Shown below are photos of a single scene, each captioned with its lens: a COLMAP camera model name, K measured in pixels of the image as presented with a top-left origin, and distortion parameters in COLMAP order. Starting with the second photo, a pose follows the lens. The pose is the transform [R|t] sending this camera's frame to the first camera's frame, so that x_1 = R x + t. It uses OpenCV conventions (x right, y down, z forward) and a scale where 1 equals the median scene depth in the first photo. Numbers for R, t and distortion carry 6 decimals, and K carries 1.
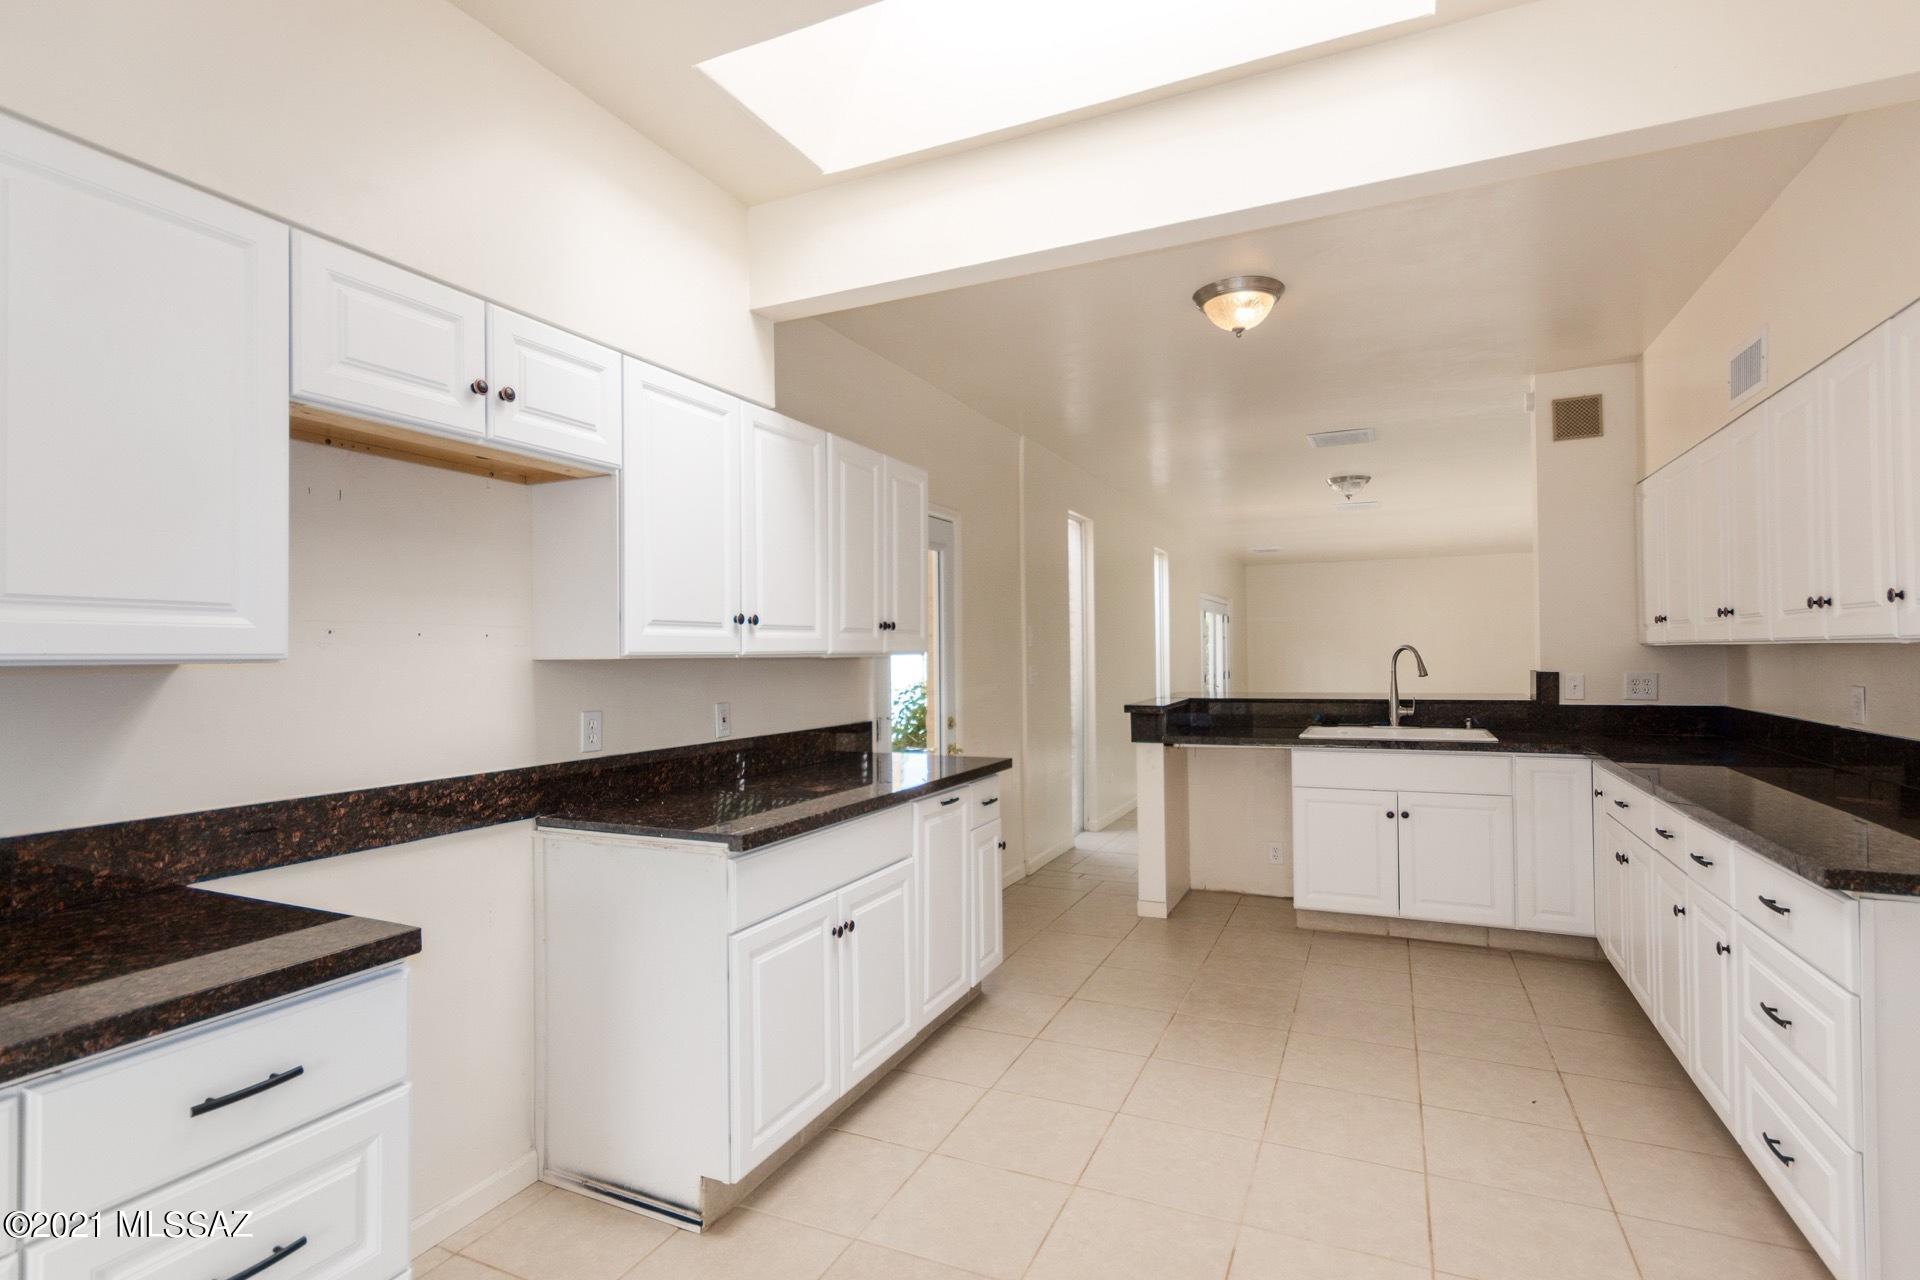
lens RADIAL K [[888.5, 0, 957.5], [0, 888.5, 643.6], [0, 0, 1]] dist [0.001543, 0.000887]
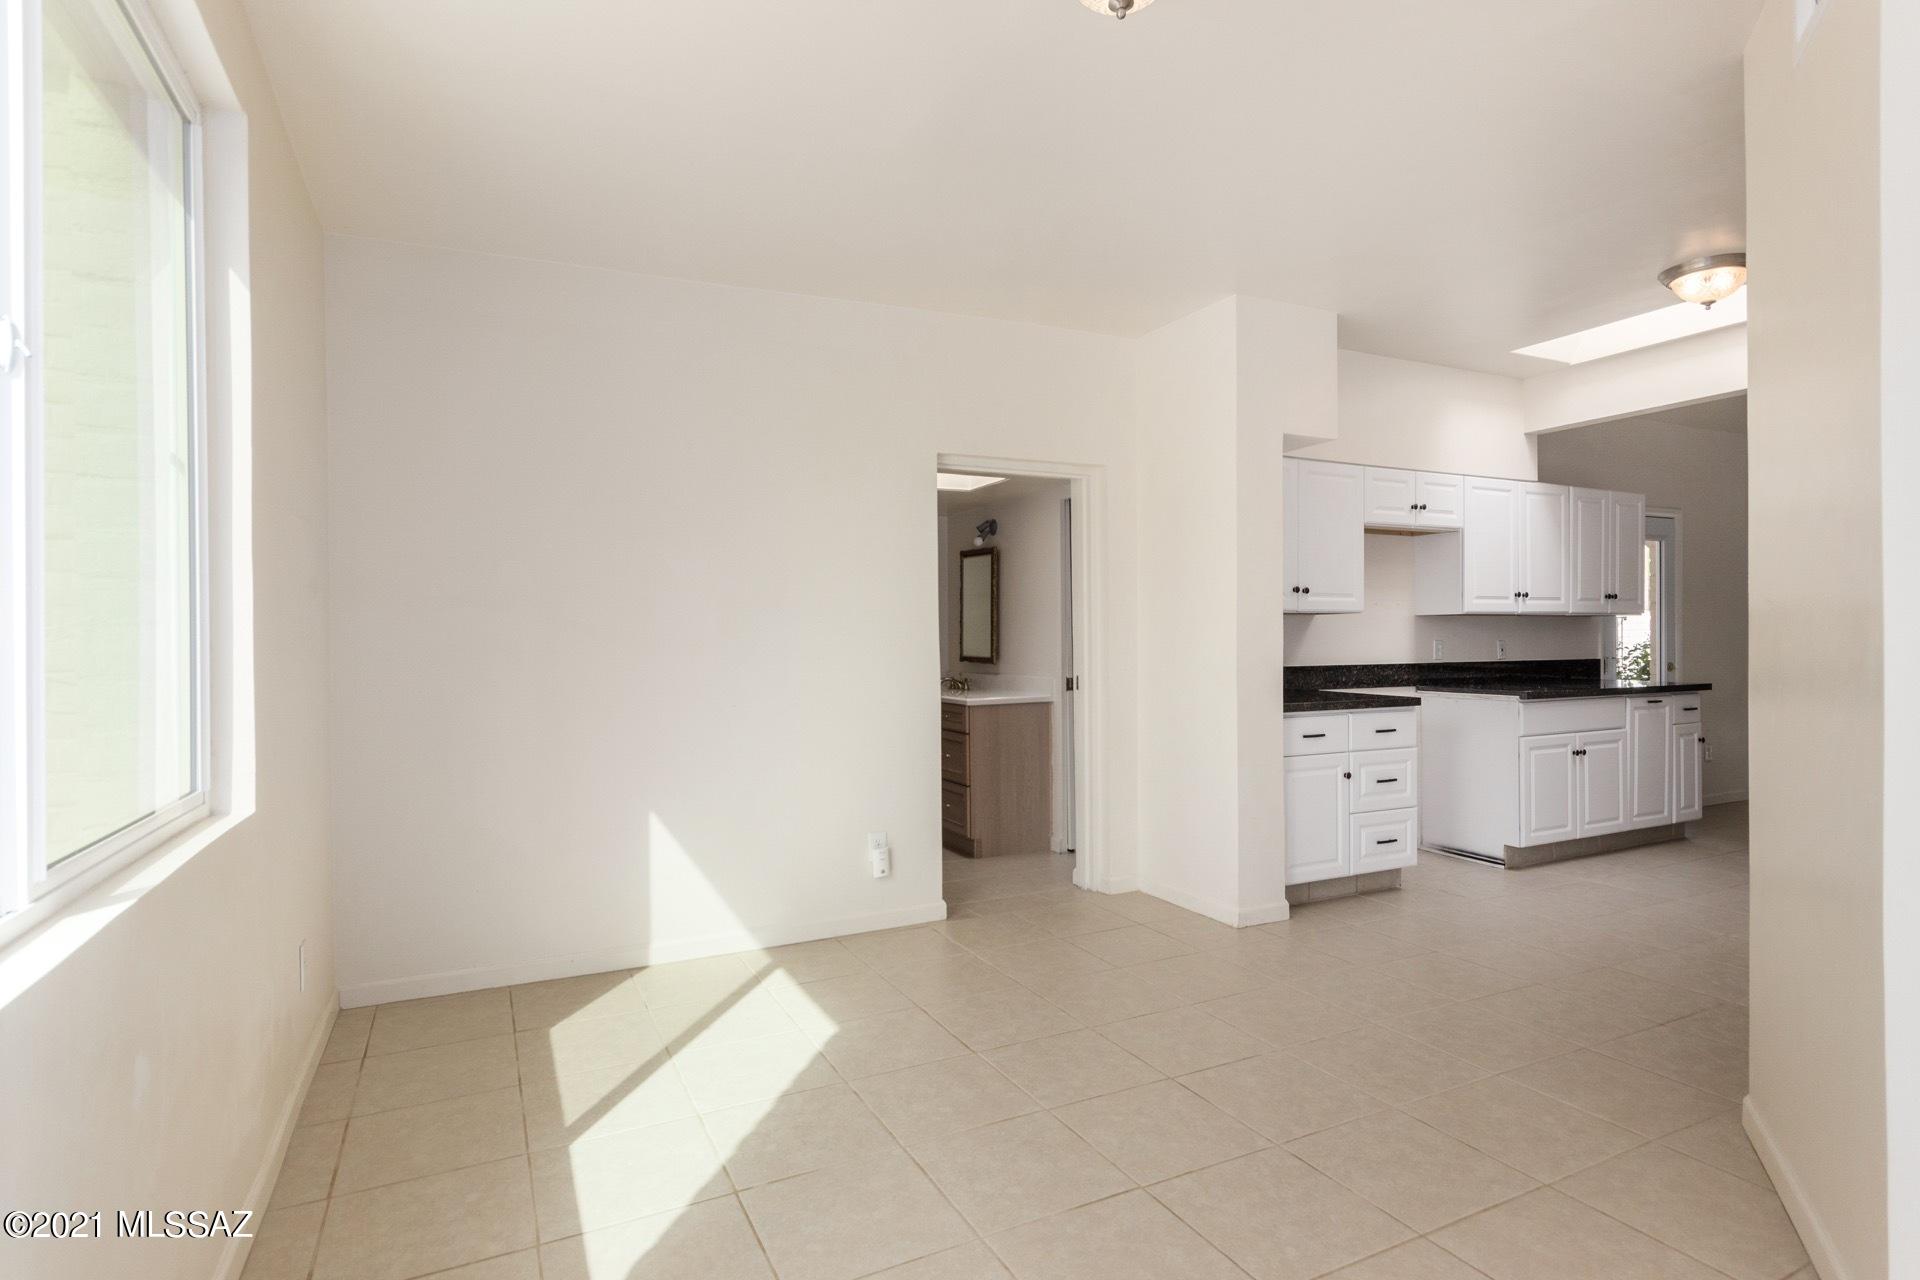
lens RADIAL K [[978.0, 0, 949.3], [0, 978.0, 639.5], [0, 0, 1]] dist [-0.001631, -0.000574]
pose [[0.769358, 0.008648, -0.638759, 0.152783], [0.004608, 0.999807, 0.019085, 0.022238], [0.638801, -0.017627, 0.769170, -1.330534]]
